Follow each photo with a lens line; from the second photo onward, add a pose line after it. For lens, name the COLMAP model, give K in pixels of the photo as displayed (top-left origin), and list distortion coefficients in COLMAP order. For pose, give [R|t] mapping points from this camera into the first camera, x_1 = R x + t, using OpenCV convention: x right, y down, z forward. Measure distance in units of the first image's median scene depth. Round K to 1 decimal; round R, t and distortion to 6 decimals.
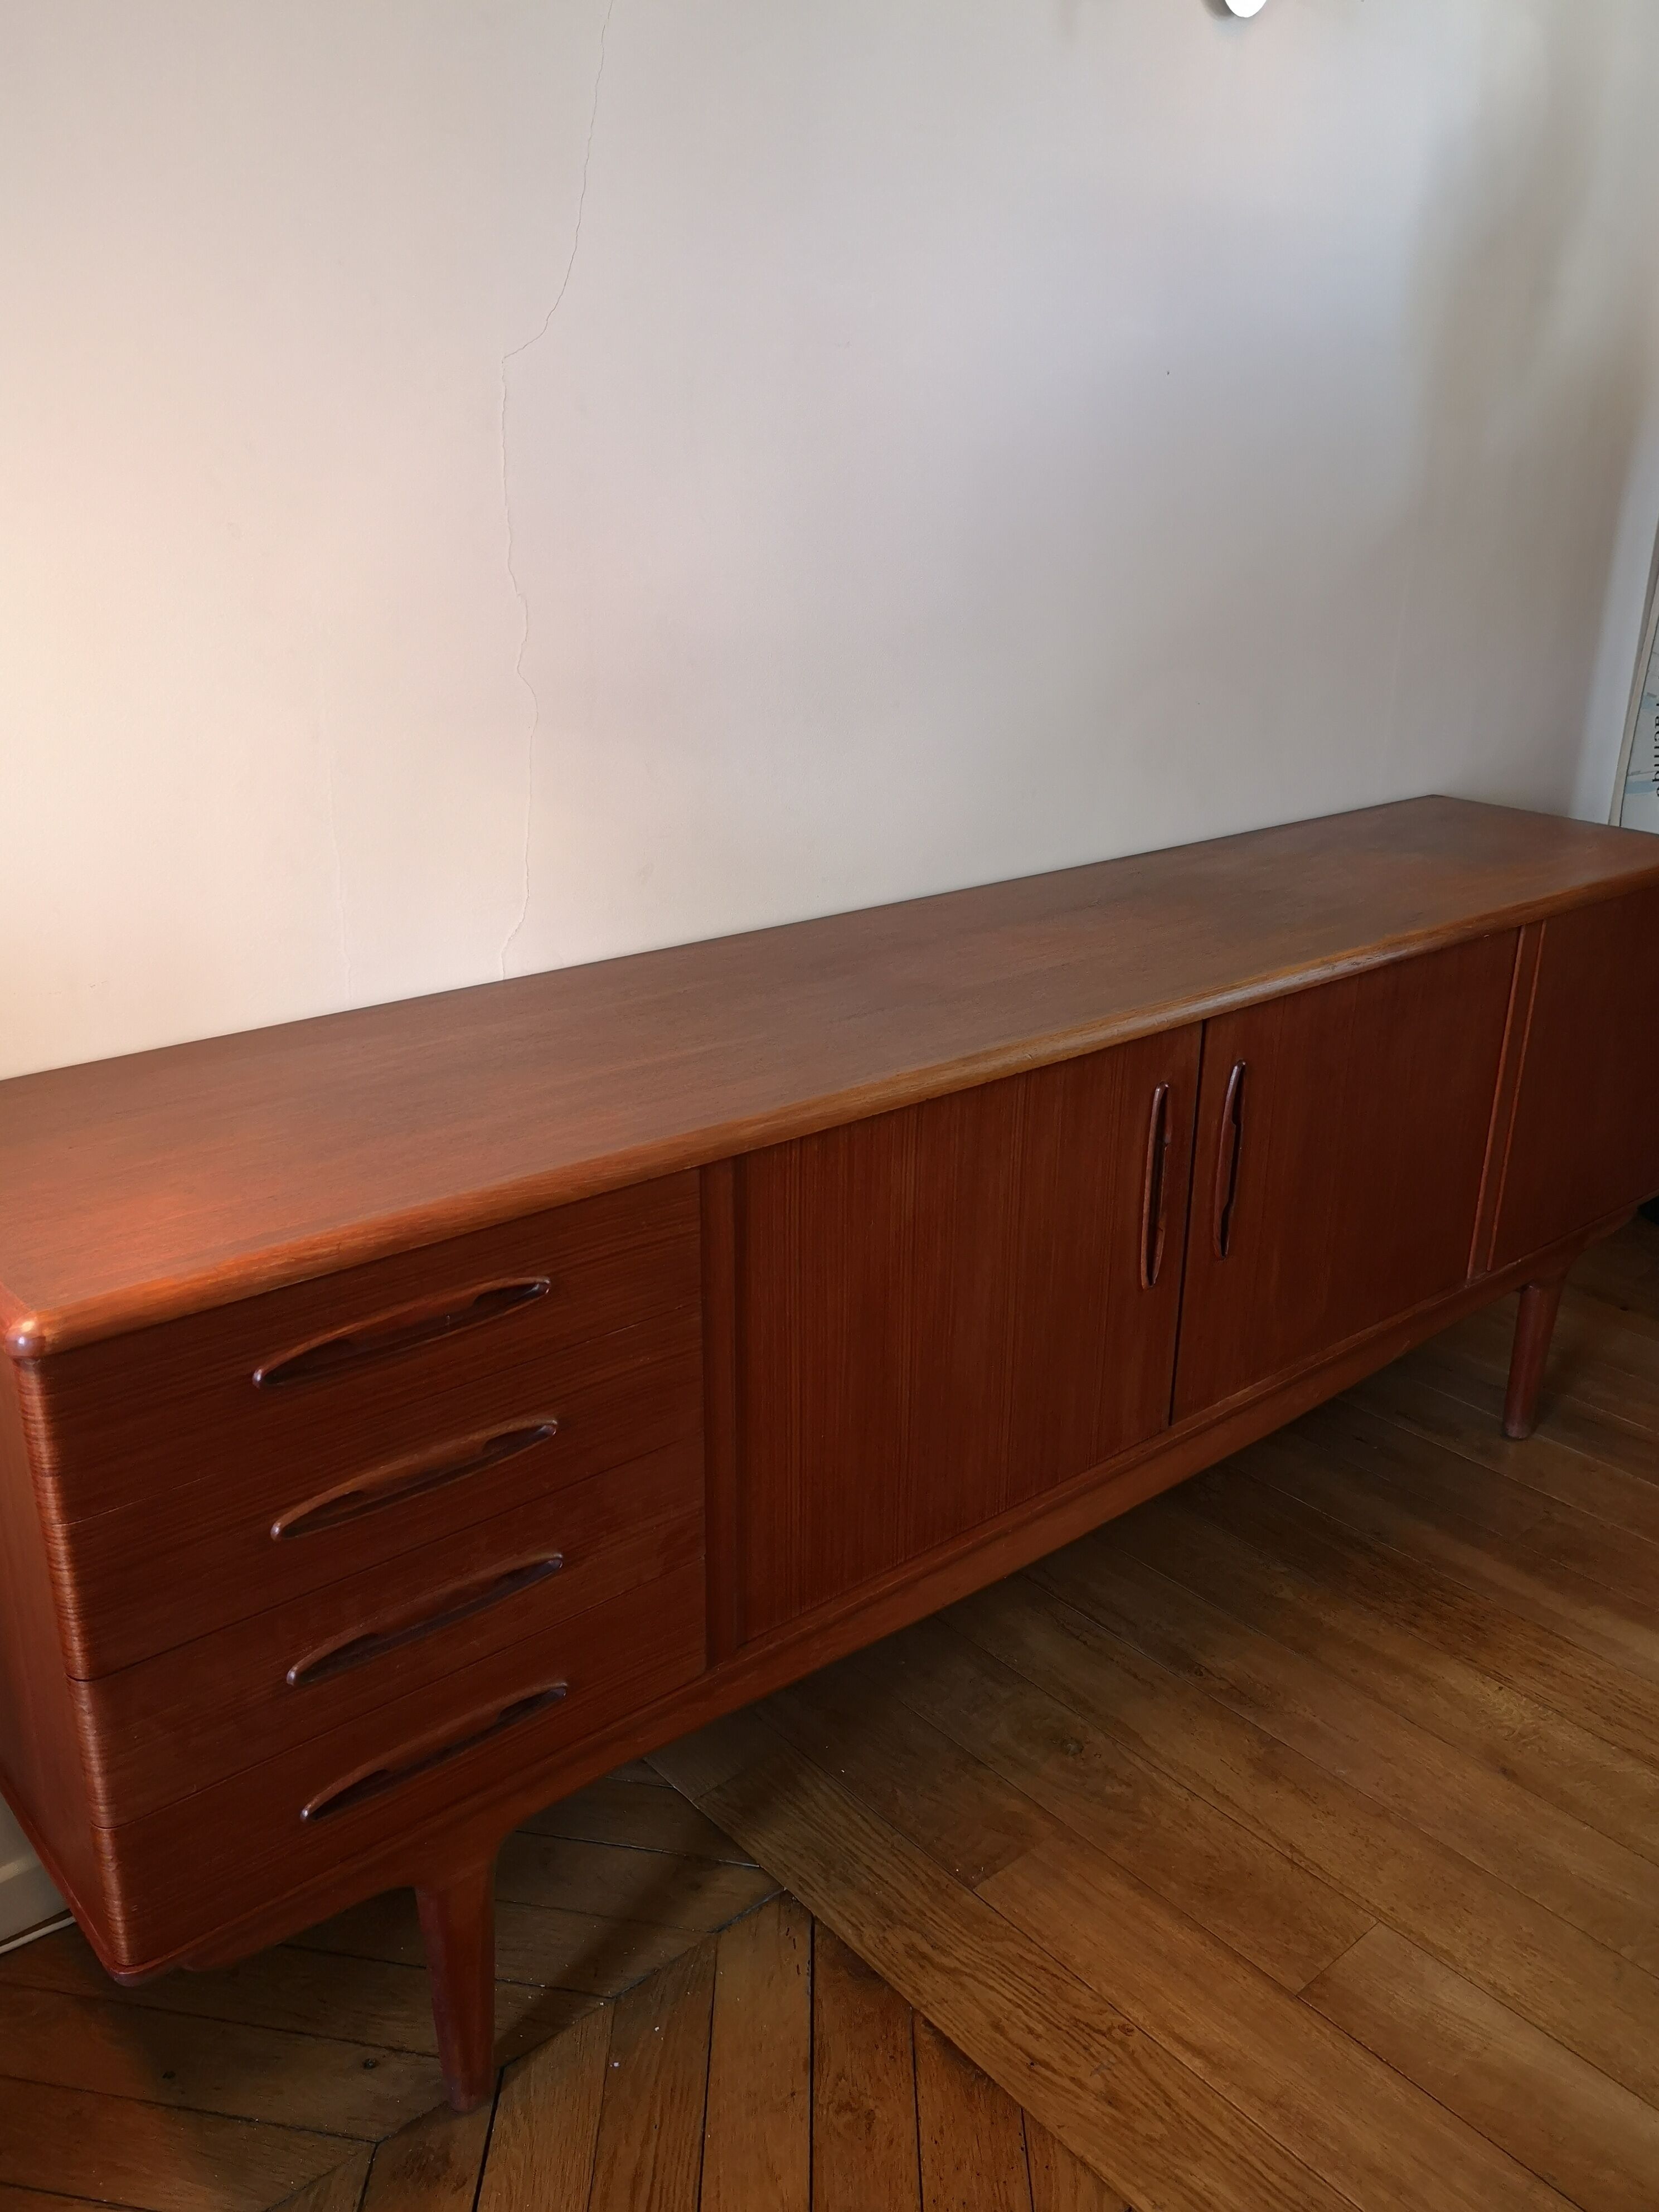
lens RADIAL K [[1788.6, 0, 829.5], [0, 1788.6, 1106.0], [0, 0, 1]] dist [0.003709, -0.007552]
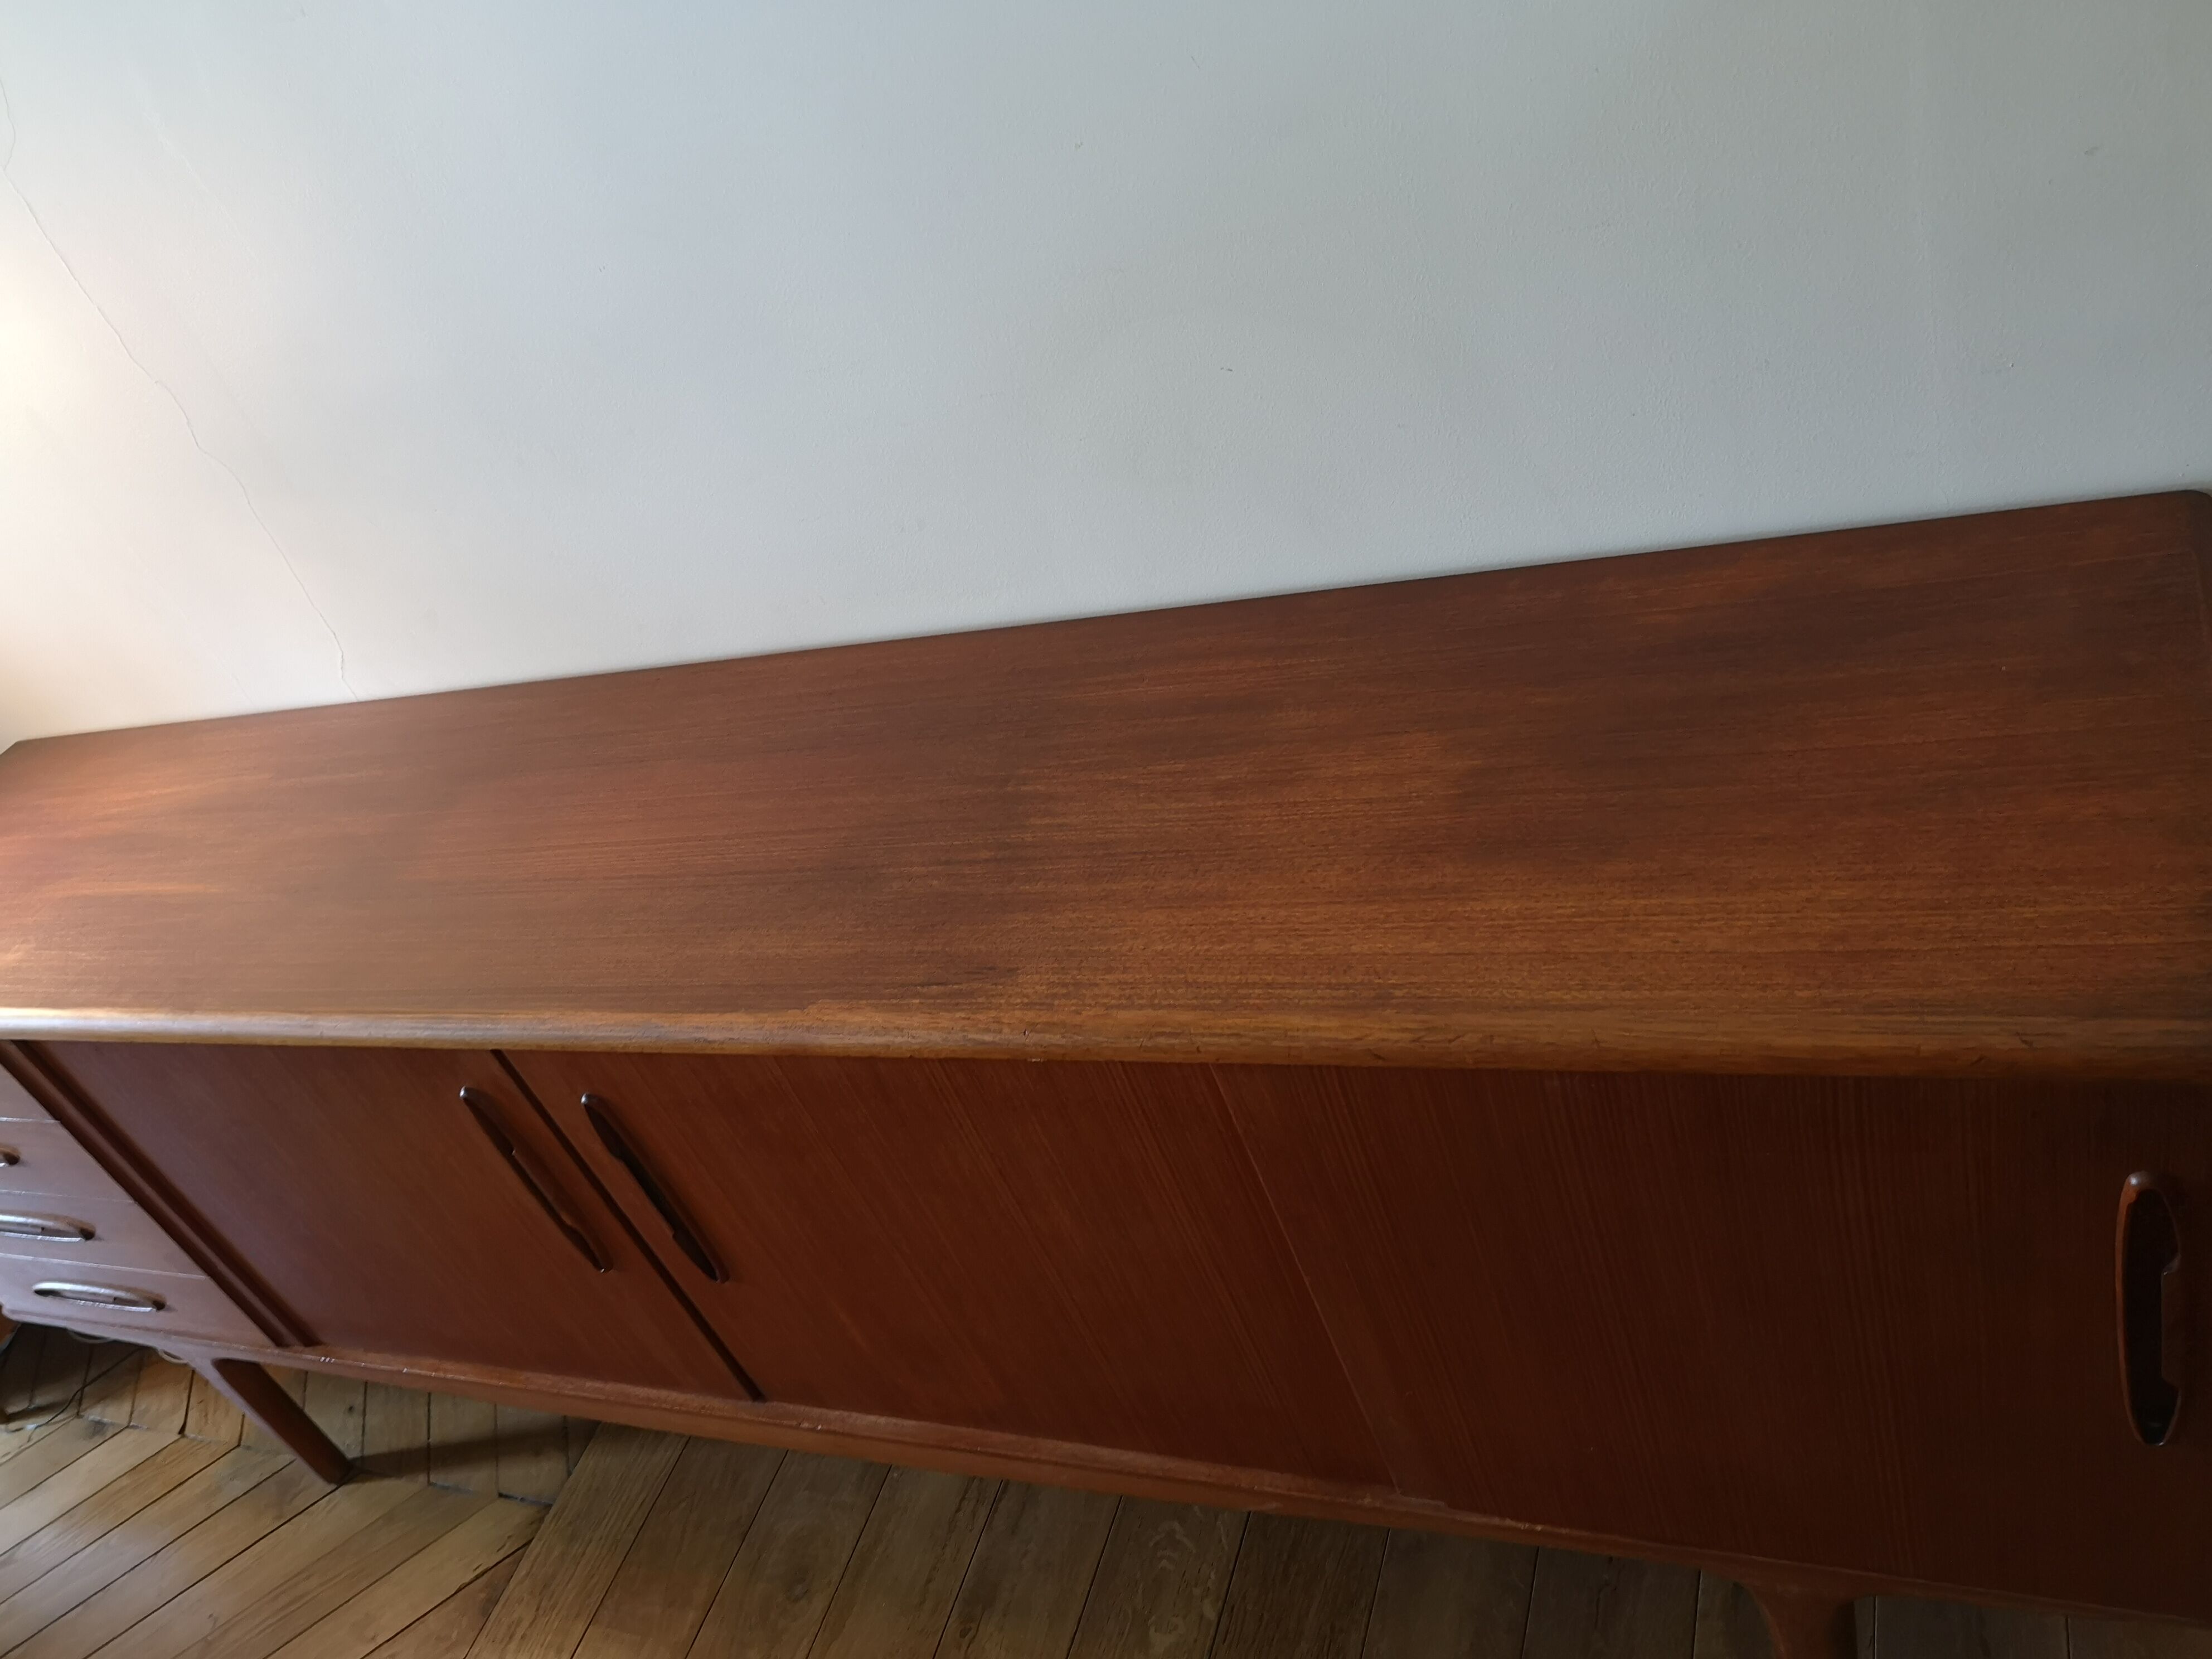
lens RADIAL K [[1788.6, 0, 1101.5], [0, 1788.6, 843.8], [0, 0, 1]] dist [0.003709, -0.007552]
pose [[0.448420, 0.382470, -0.807859, 0.946032], [0.031198, 0.896576, 0.441789, -0.468350], [0.893278, -0.223310, 0.390111, 0.999245]]
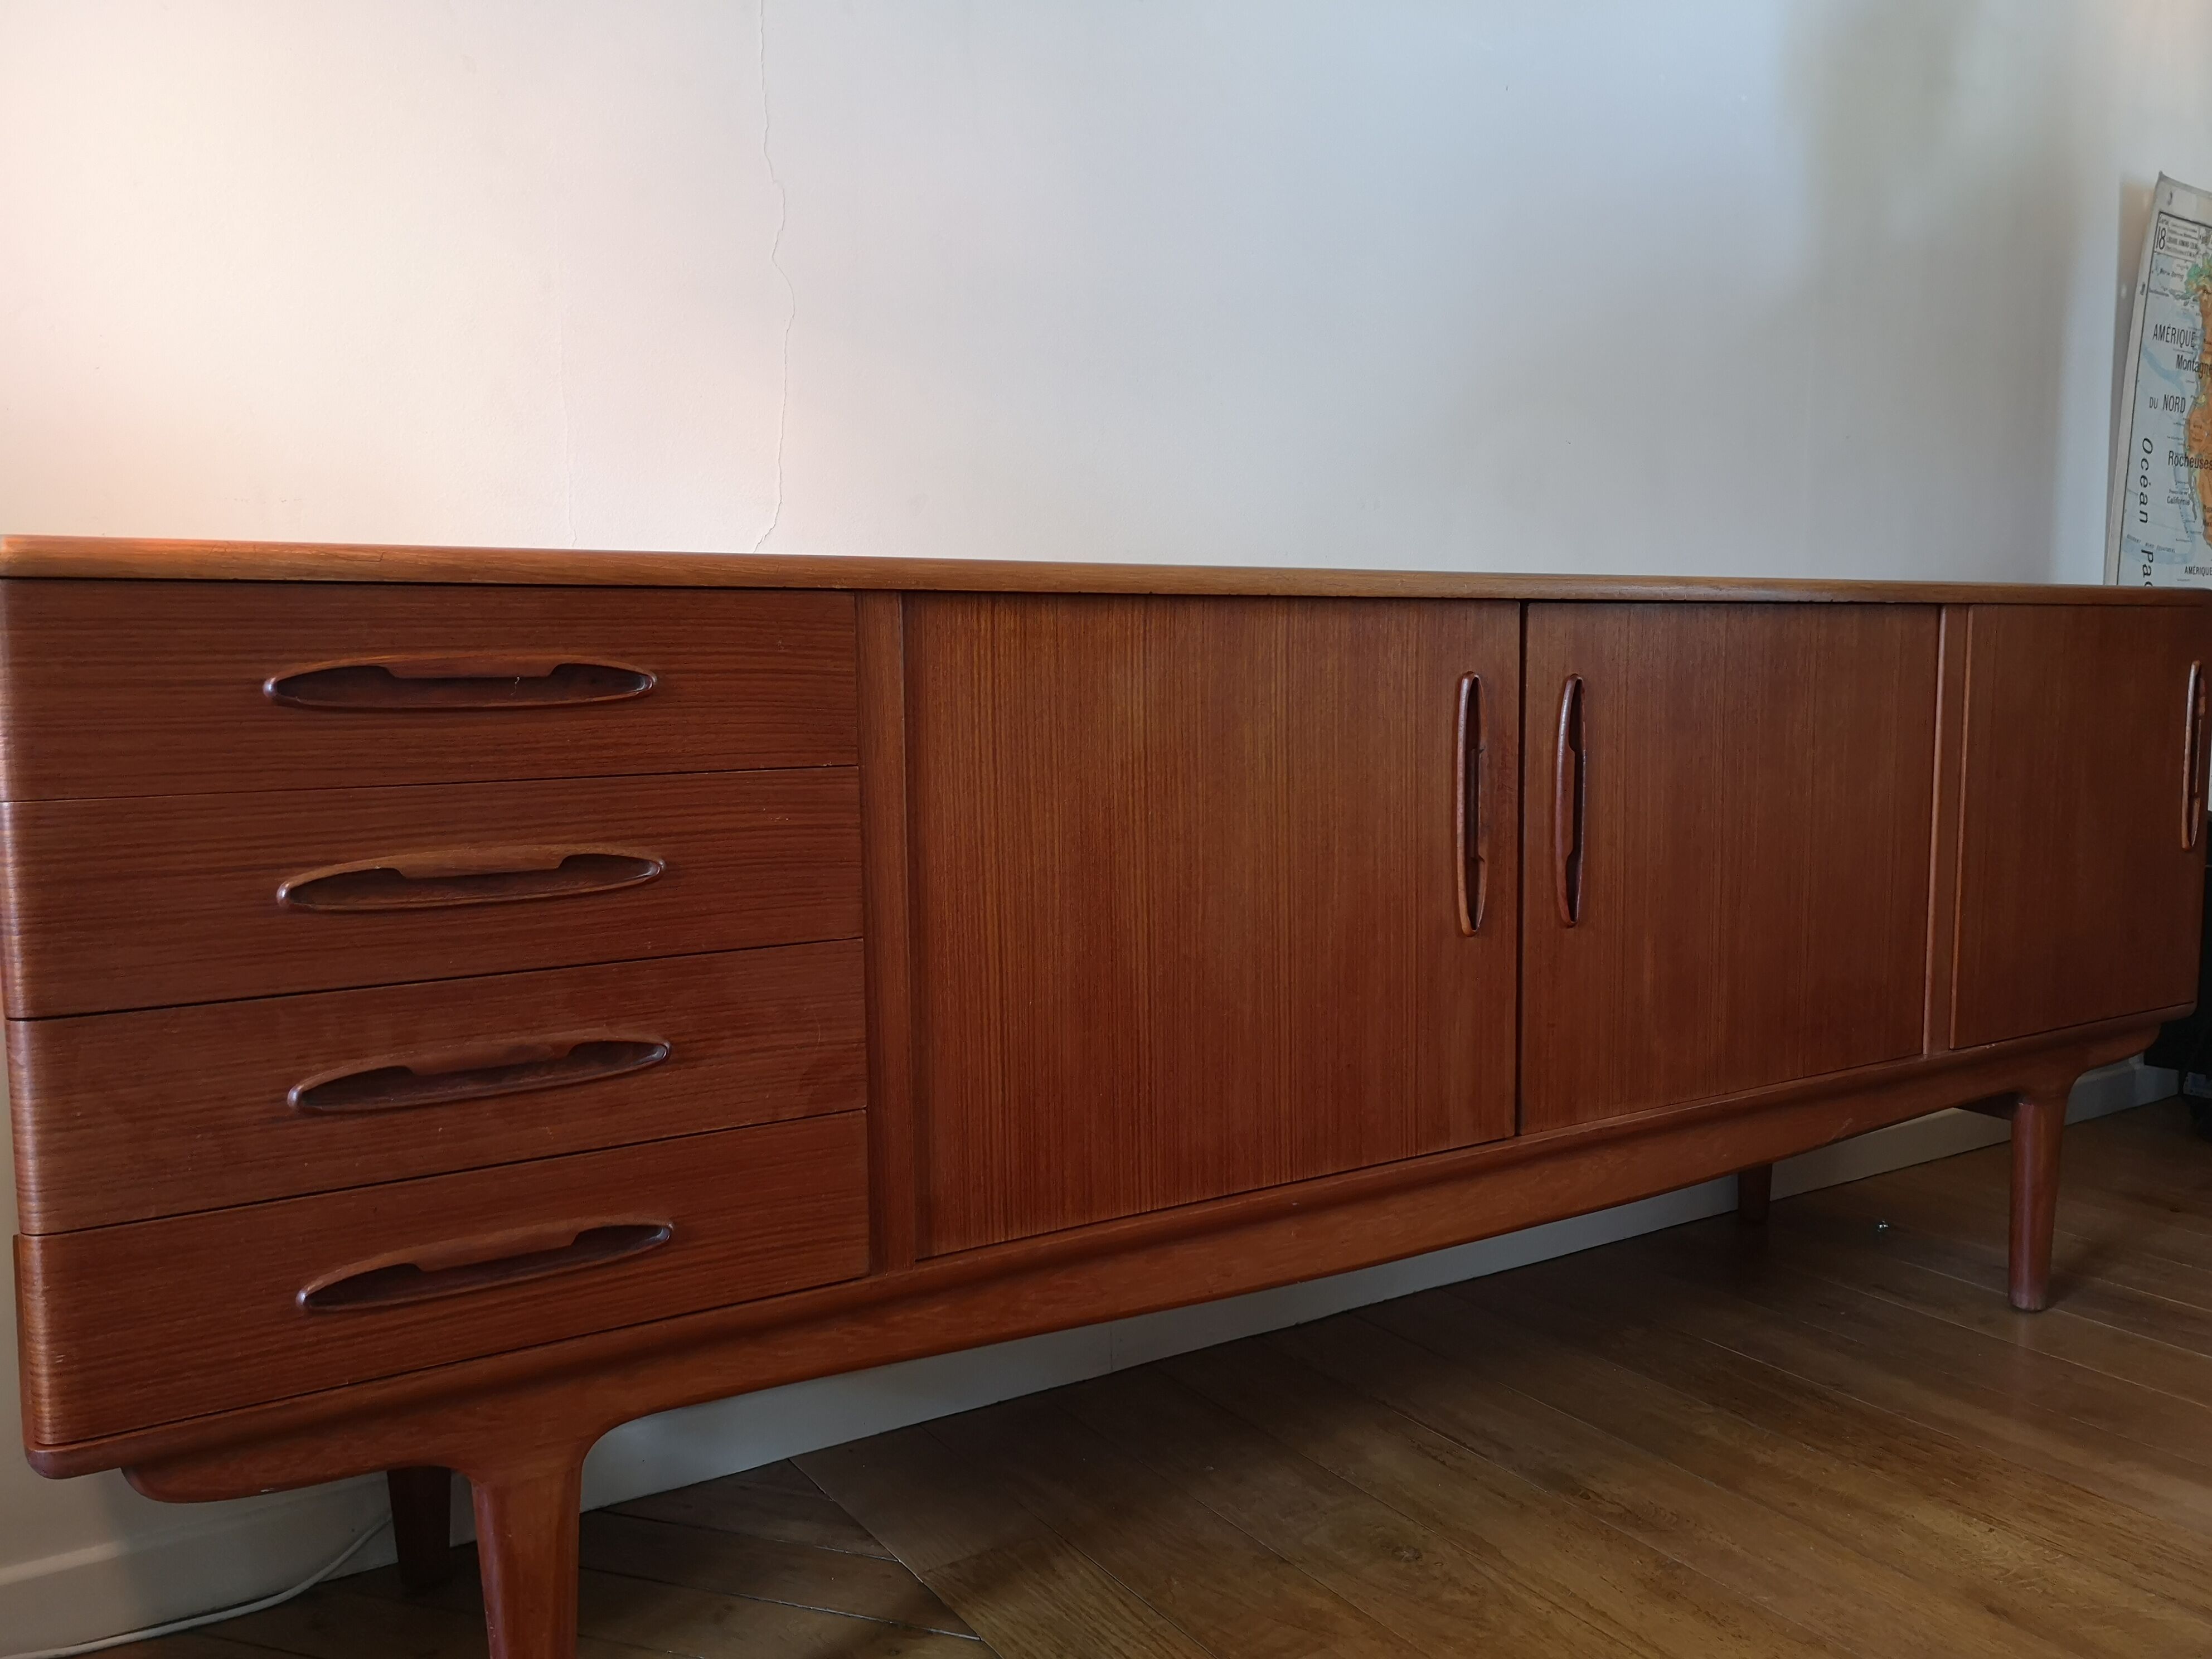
lens RADIAL K [[1807.5, 0, 1100.8], [0, 1807.5, 839.2], [0, 0, 1]] dist [0.006160, -0.013251]
pose [[0.989241, -0.009403, -0.145995, 0.140824], [-0.027671, 0.967893, -0.249835, 0.297151], [0.143656, 0.251186, 0.957219, 0.166185]]
